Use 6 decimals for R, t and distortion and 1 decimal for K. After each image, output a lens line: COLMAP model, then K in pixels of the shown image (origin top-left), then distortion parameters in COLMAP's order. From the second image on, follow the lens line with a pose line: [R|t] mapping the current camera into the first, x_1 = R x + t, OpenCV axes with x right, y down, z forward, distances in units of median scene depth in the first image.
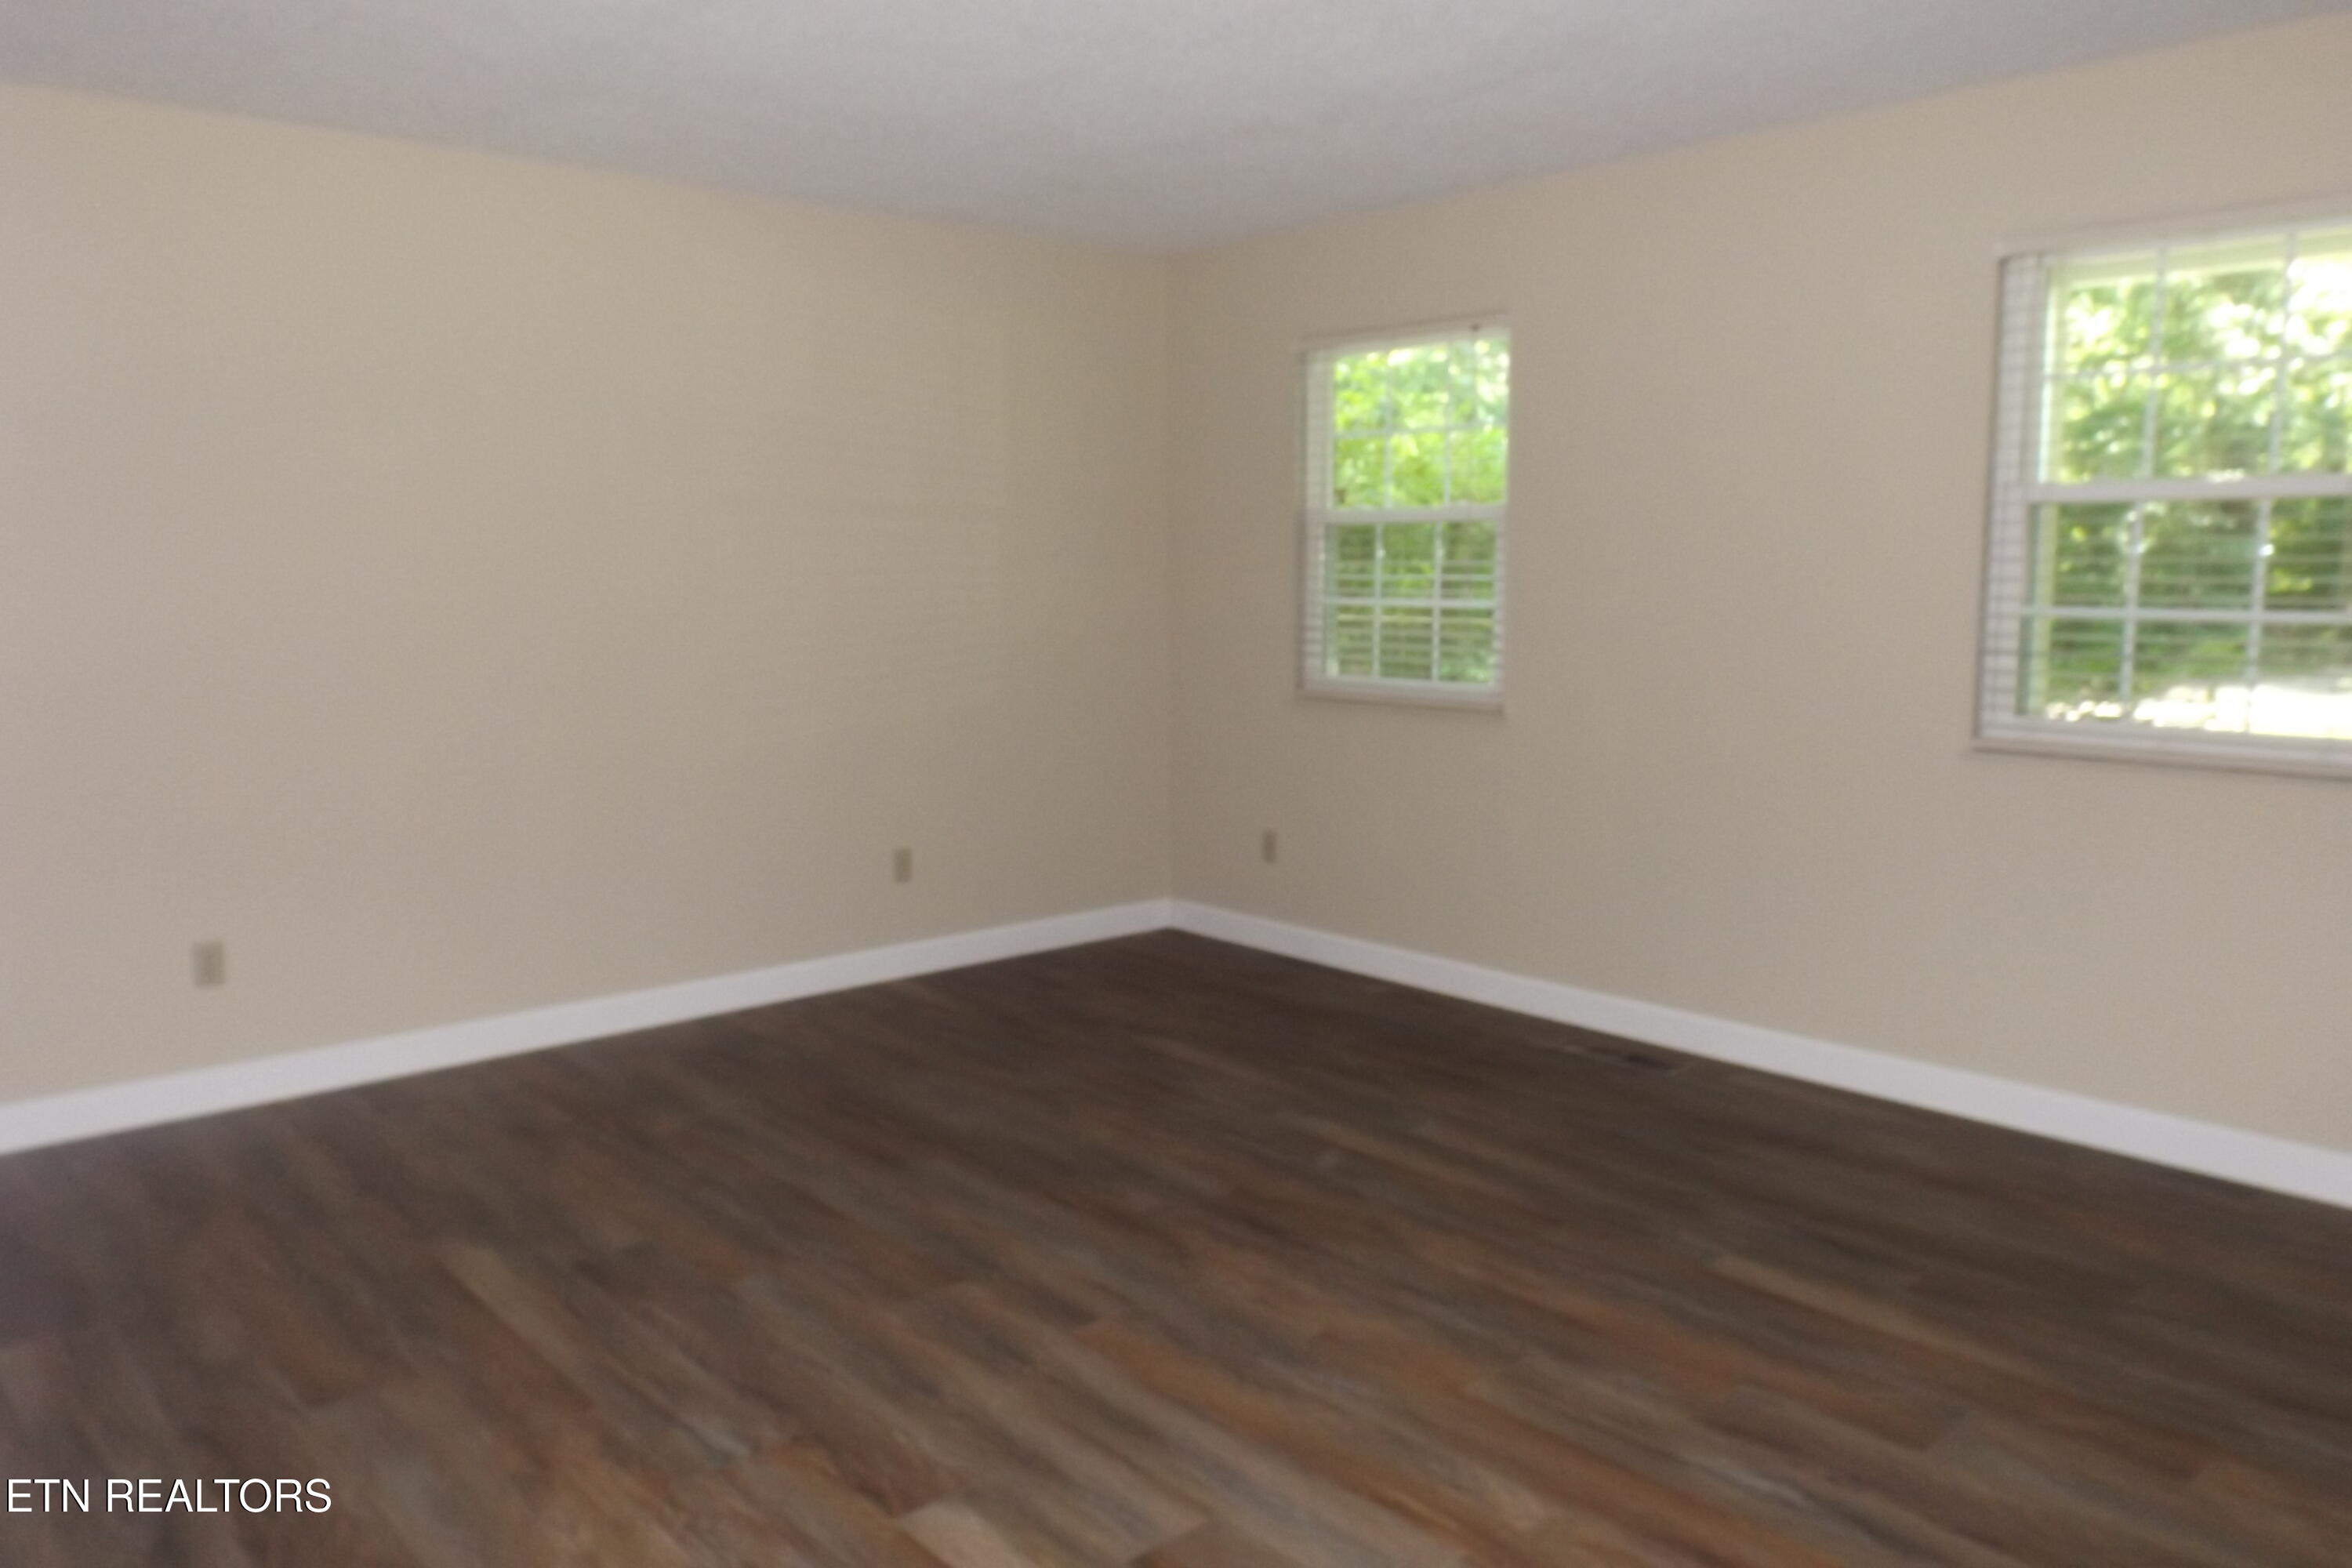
lens RADIAL K [[1634.8, 0, 1176.0], [0, 1634.8, 784.0], [0, 0, 1]] dist [0.003032, -0.001803]
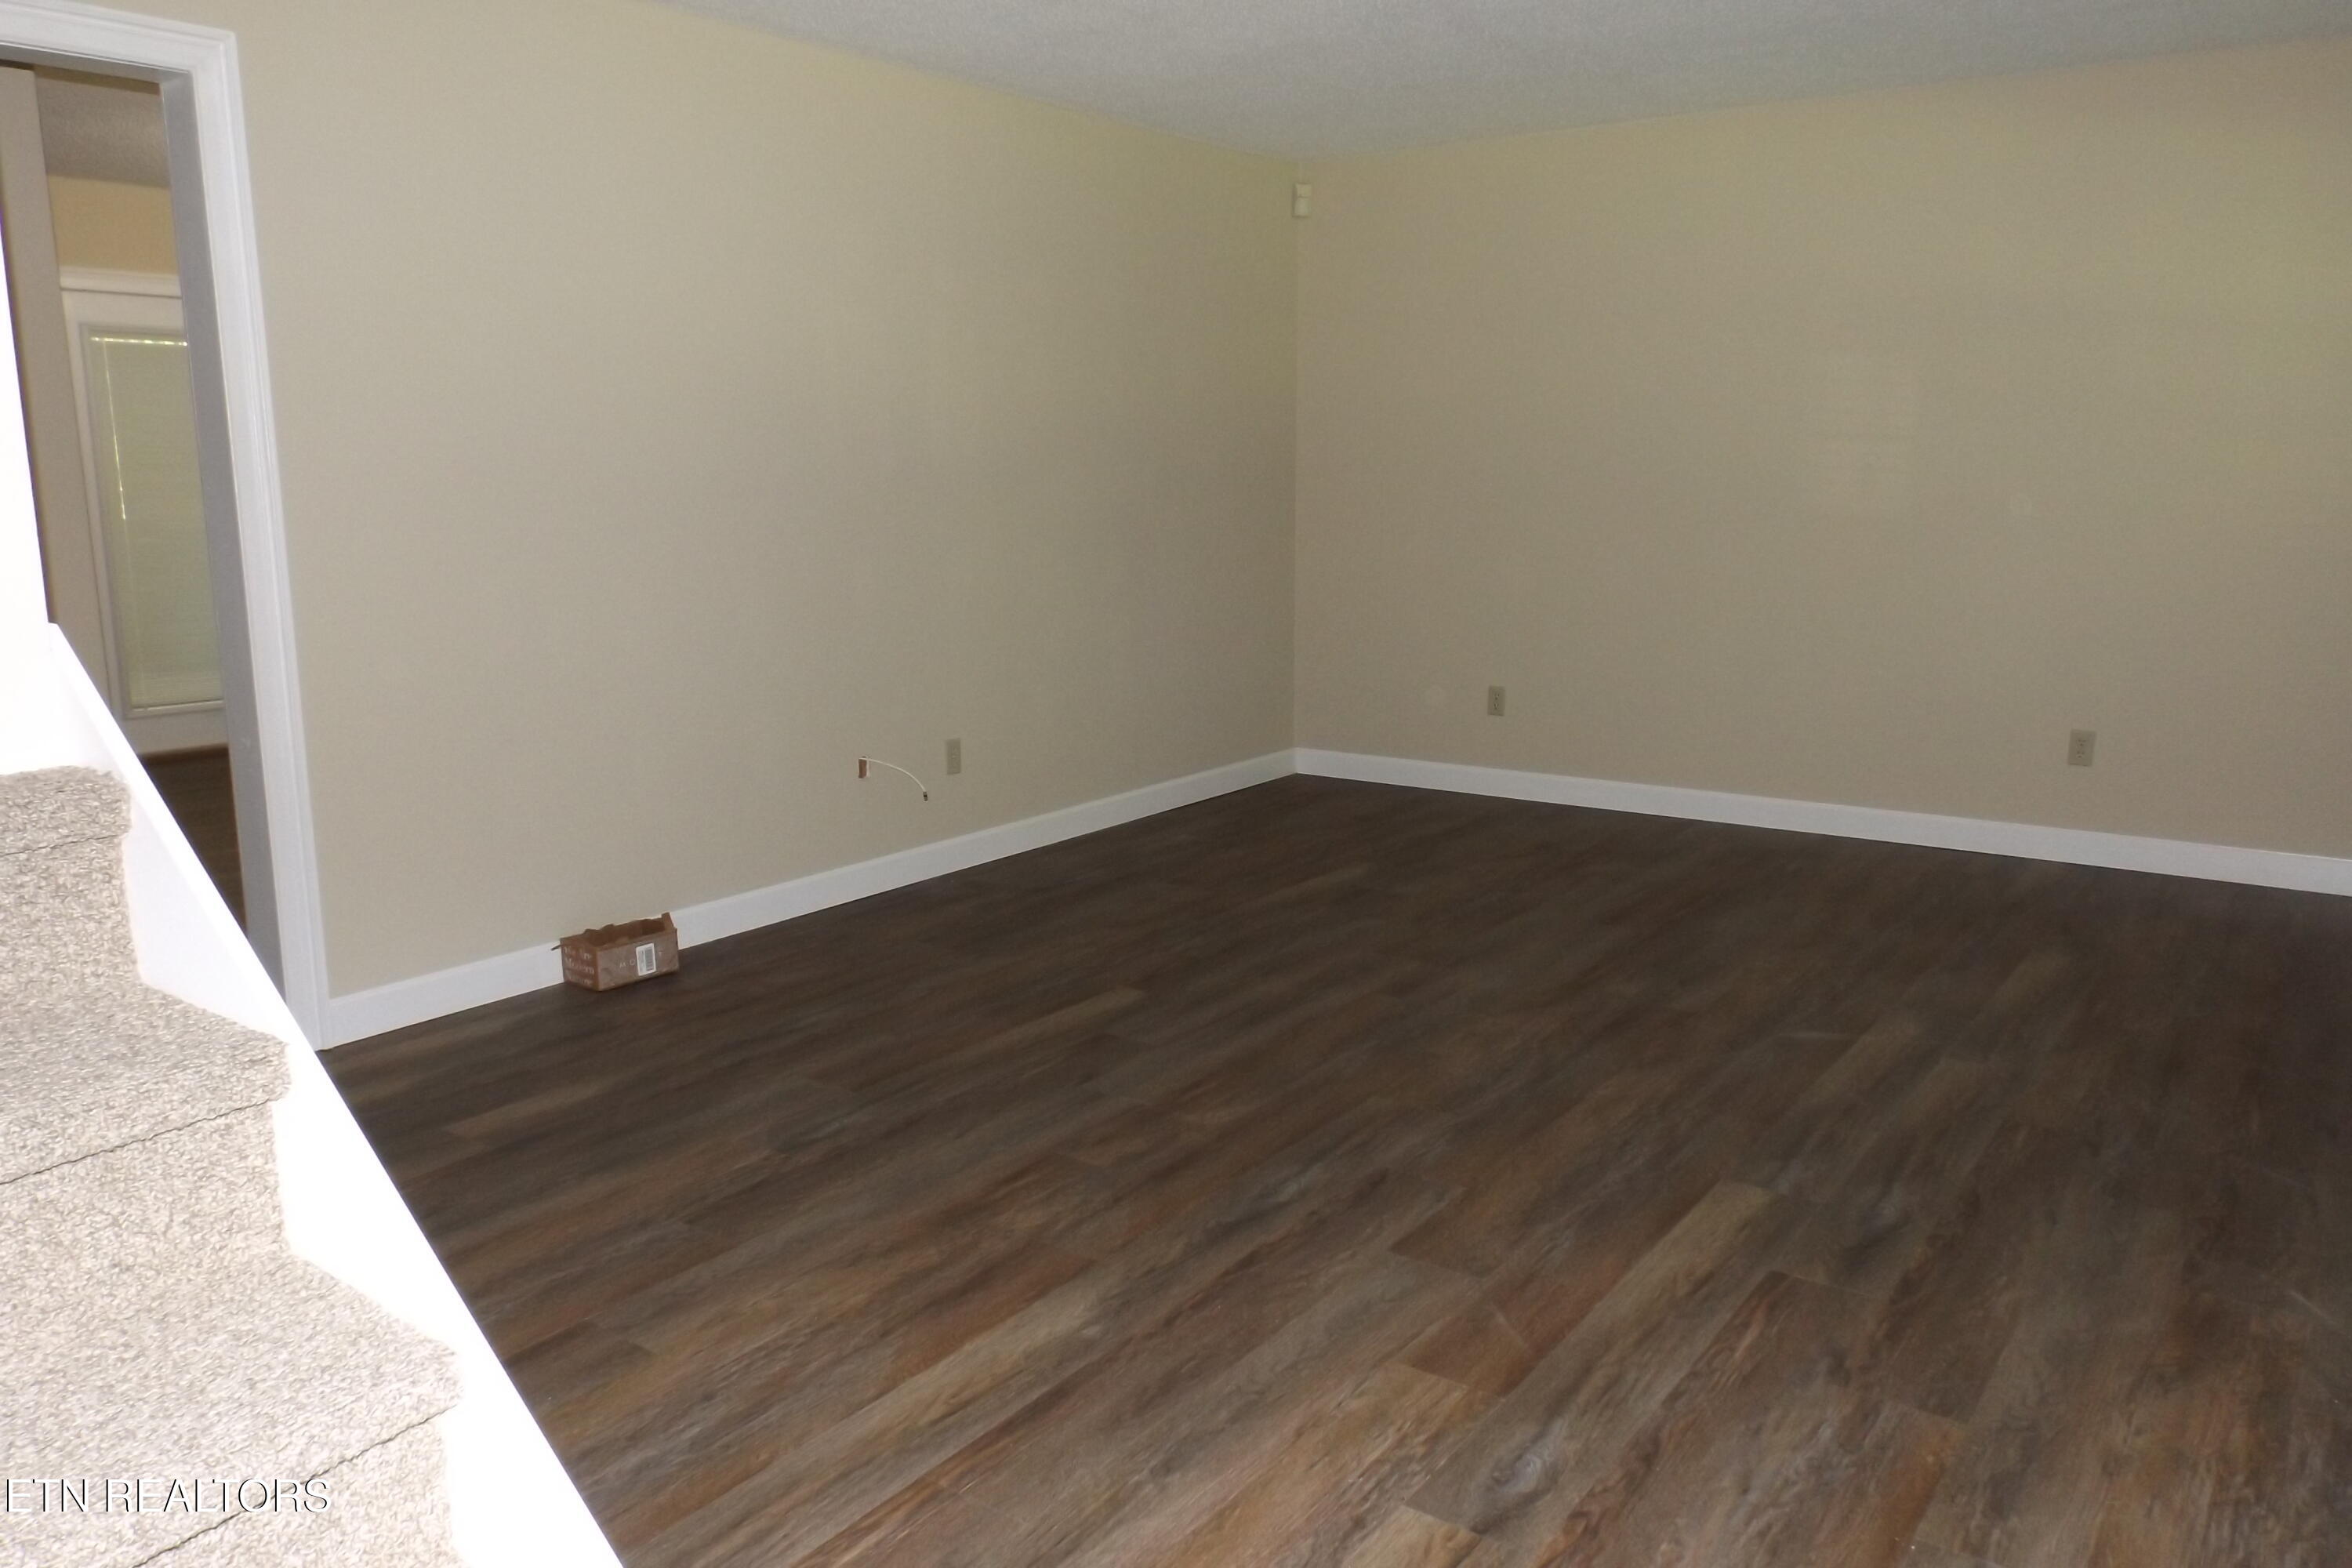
lens RADIAL K [[1707.7, 0, 1176.0], [0, 1707.7, 784.0], [0, 0, 1]] dist [0.007246, -0.010350]
pose [[0.220666, 0.181219, -0.958366, 1.040250], [-0.123357, 0.979883, 0.156884, -0.030938], [0.967517, 0.083603, 0.238581, 0.419999]]
